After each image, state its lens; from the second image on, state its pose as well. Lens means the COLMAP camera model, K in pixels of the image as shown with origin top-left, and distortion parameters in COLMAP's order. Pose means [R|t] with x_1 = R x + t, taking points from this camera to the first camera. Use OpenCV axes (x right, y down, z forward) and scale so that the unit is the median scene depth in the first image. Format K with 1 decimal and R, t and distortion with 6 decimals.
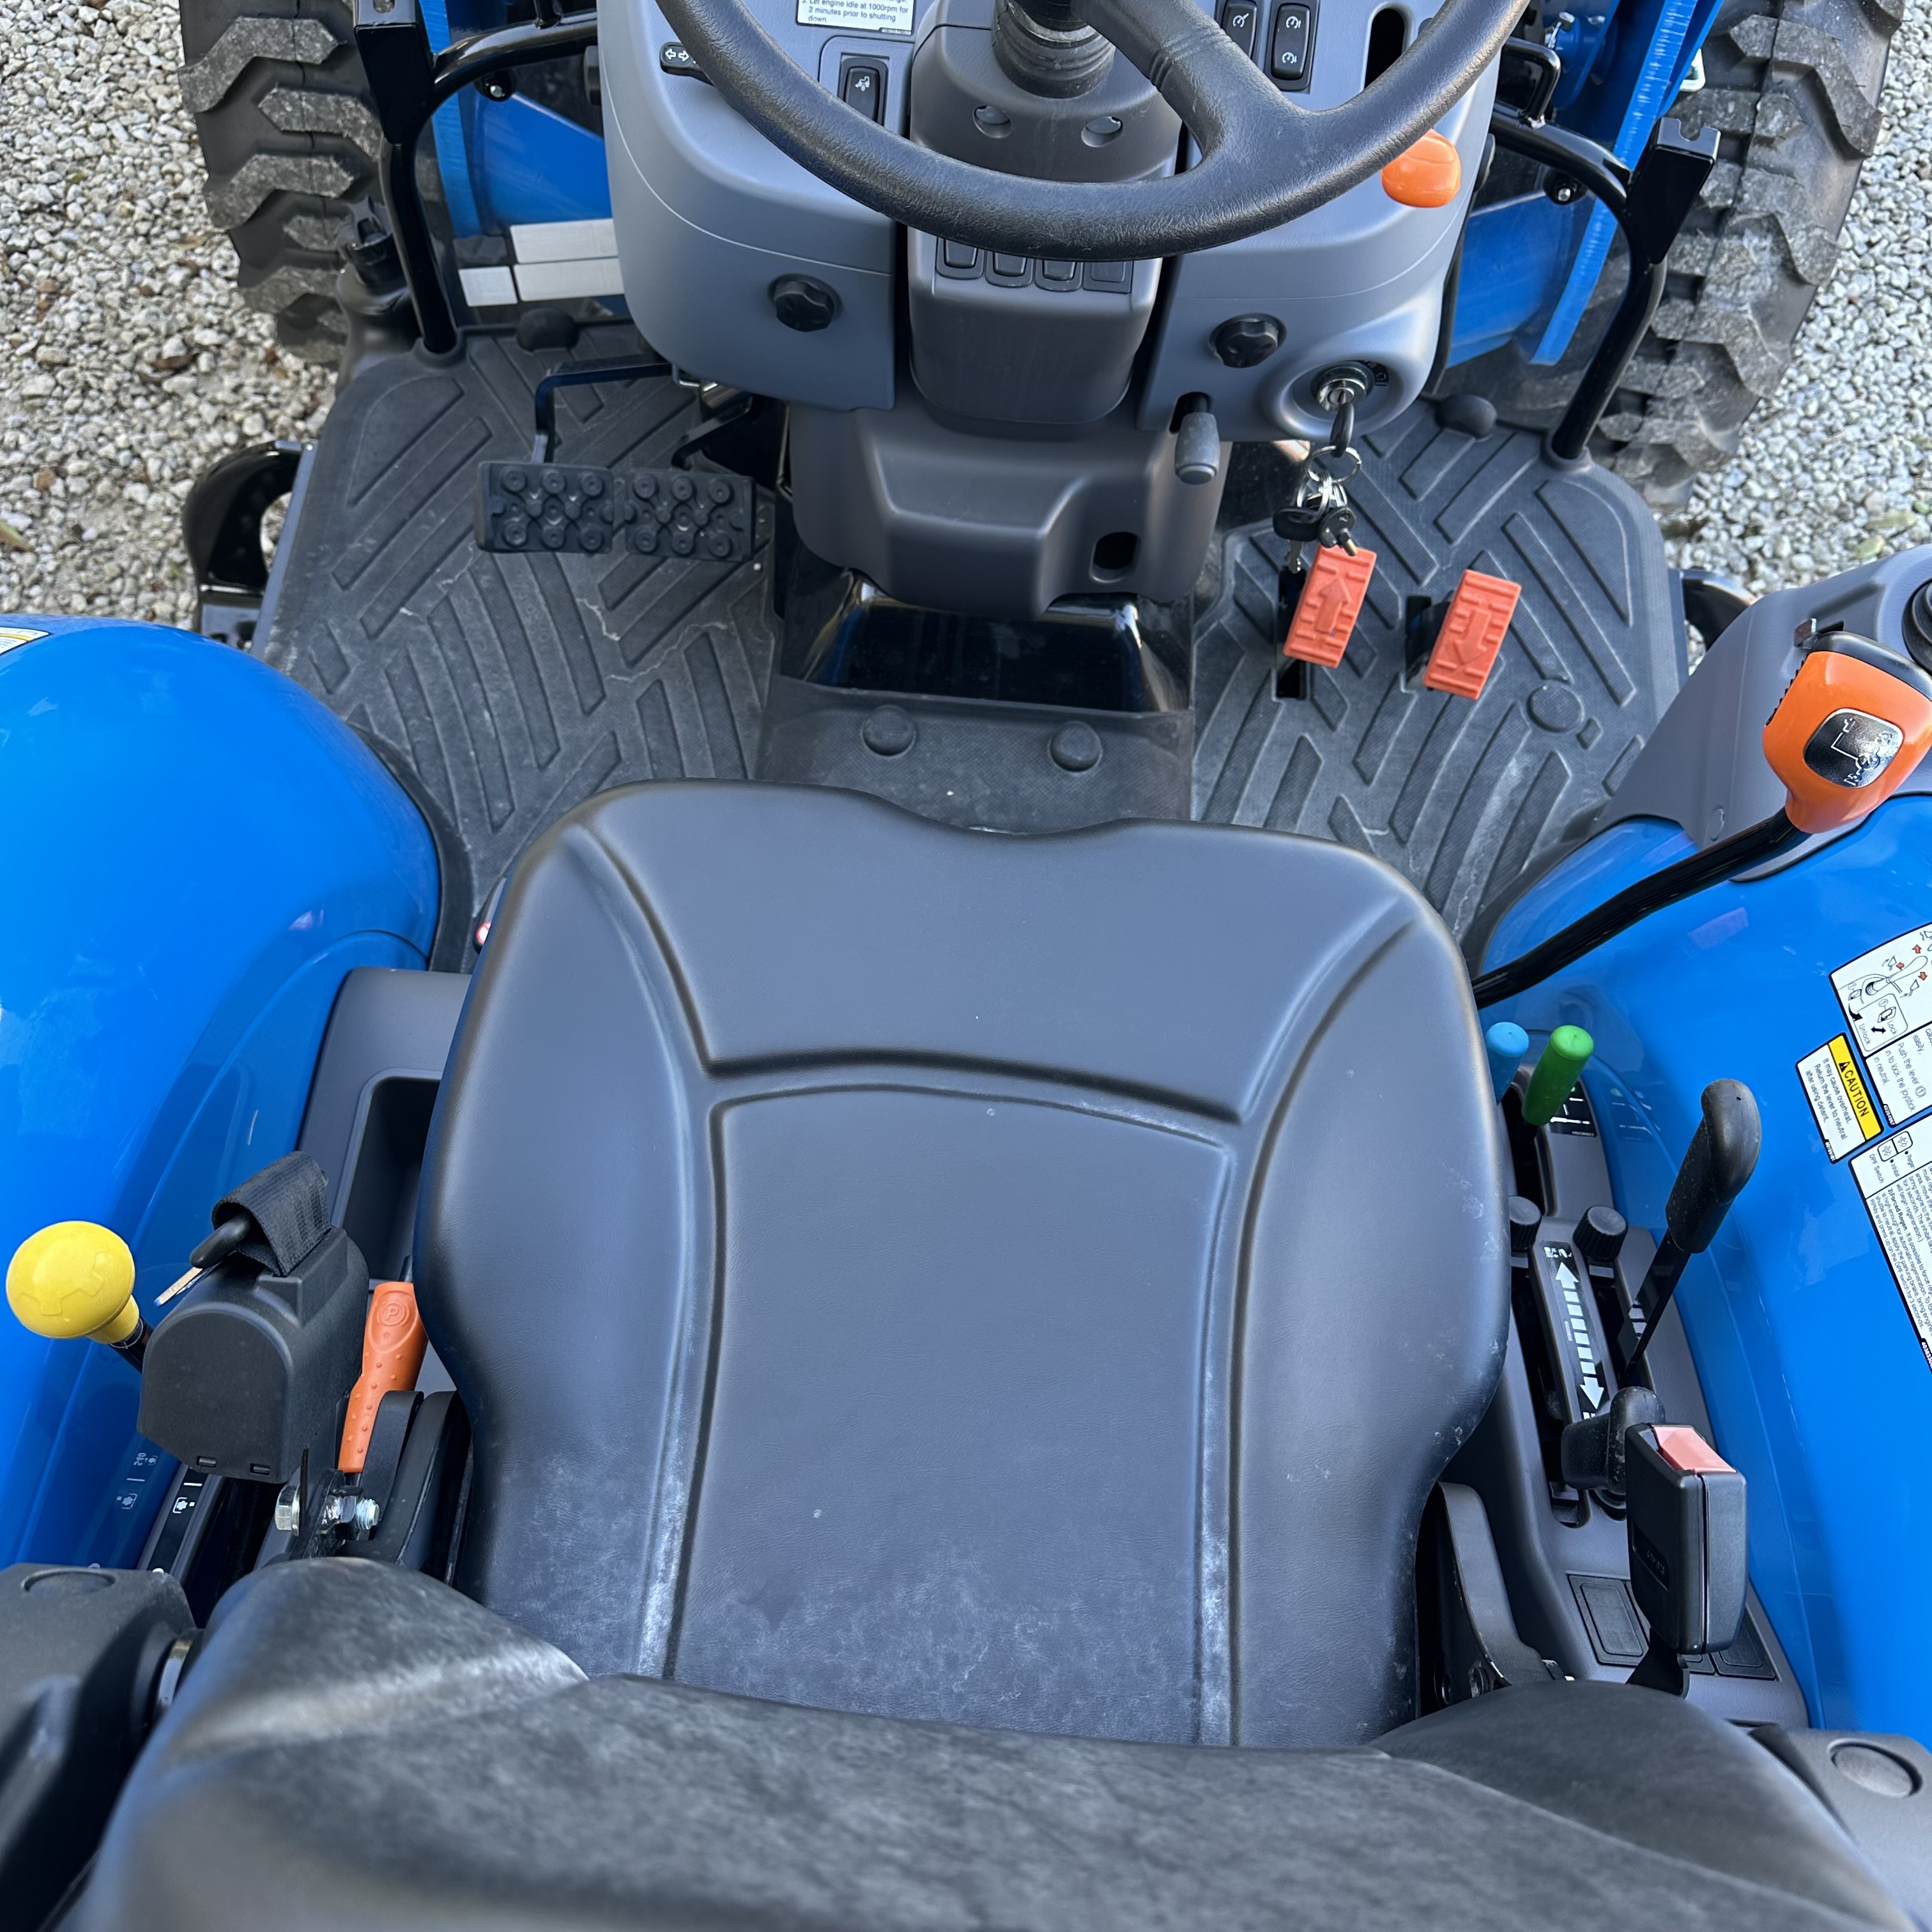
lens RADIAL K [[1738.2, 0, 965.1], [0, 1738.2, 923.2], [0, 0, 1]] dist [0.134369, -0.231303]
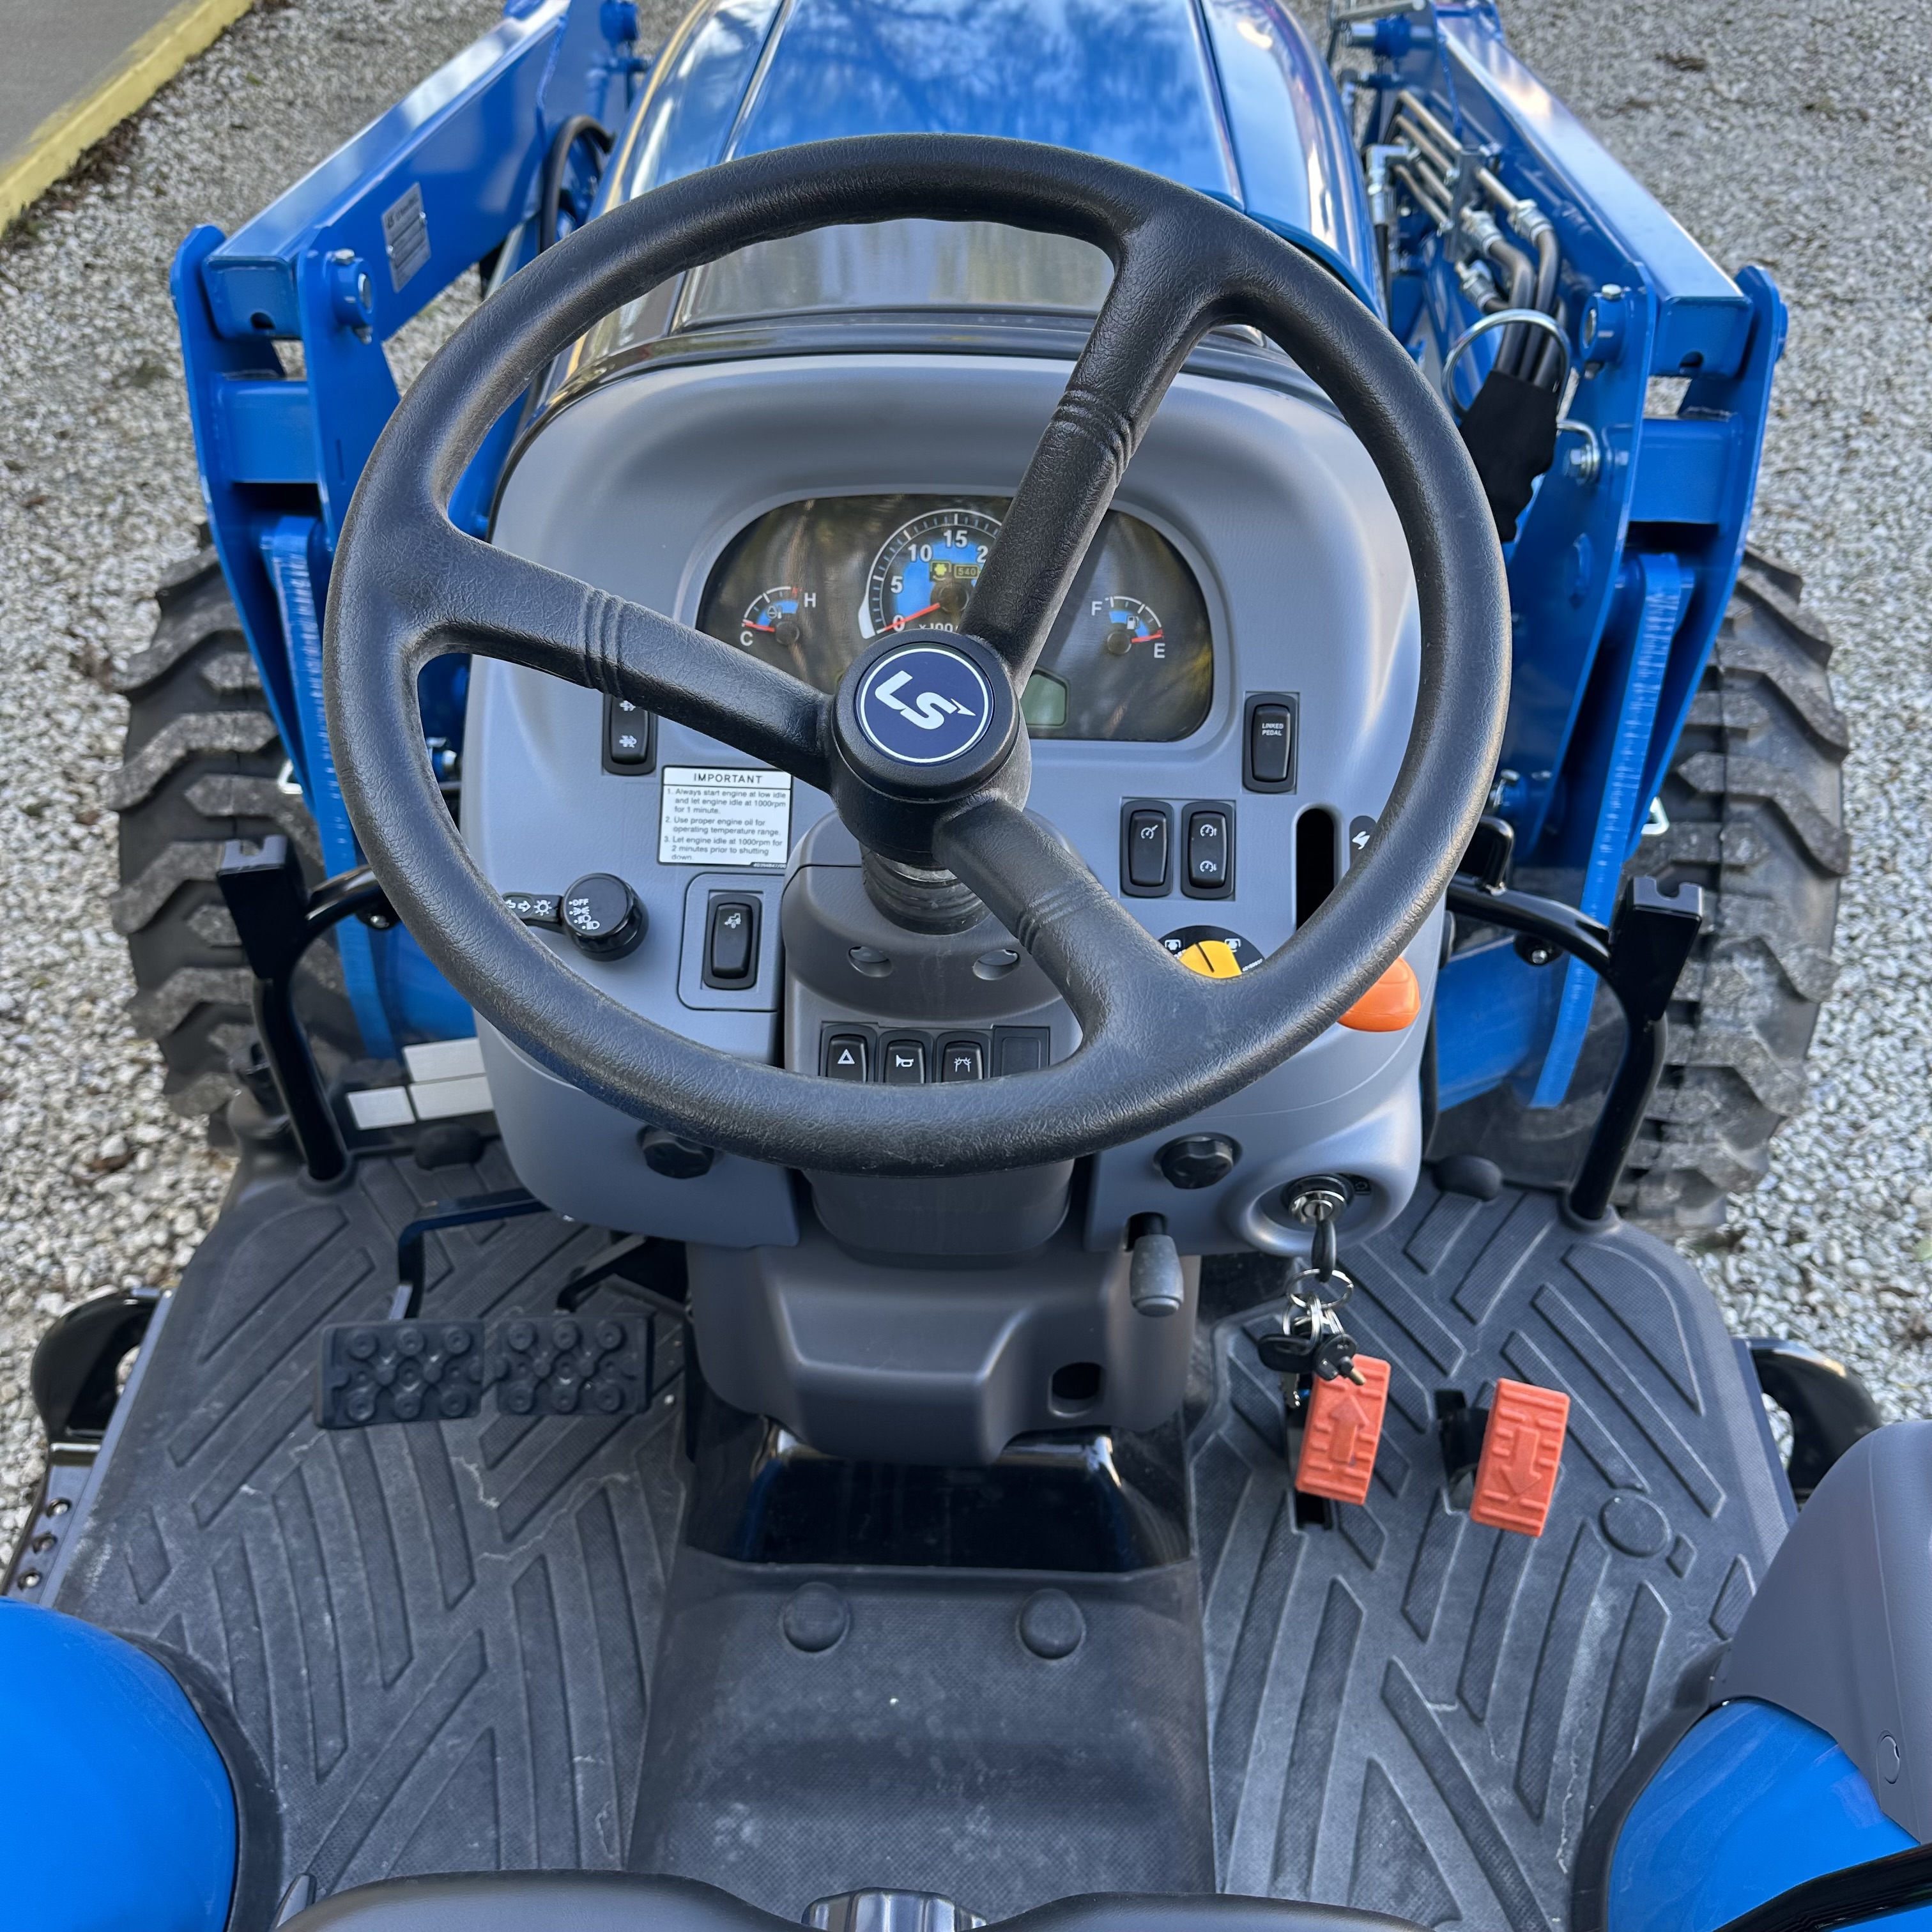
lens RADIAL K [[1771.9, 0, 967.9], [0, 1771.9, 976.5], [0, 0, 1]] dist [0.128053, -0.239870]
pose [[0.998334, -0.057690, -0.001181, 0.039997], [0.053710, 0.936550, -0.346394, -0.088491], [0.021089, 0.345753, 0.938088, 0.115634]]
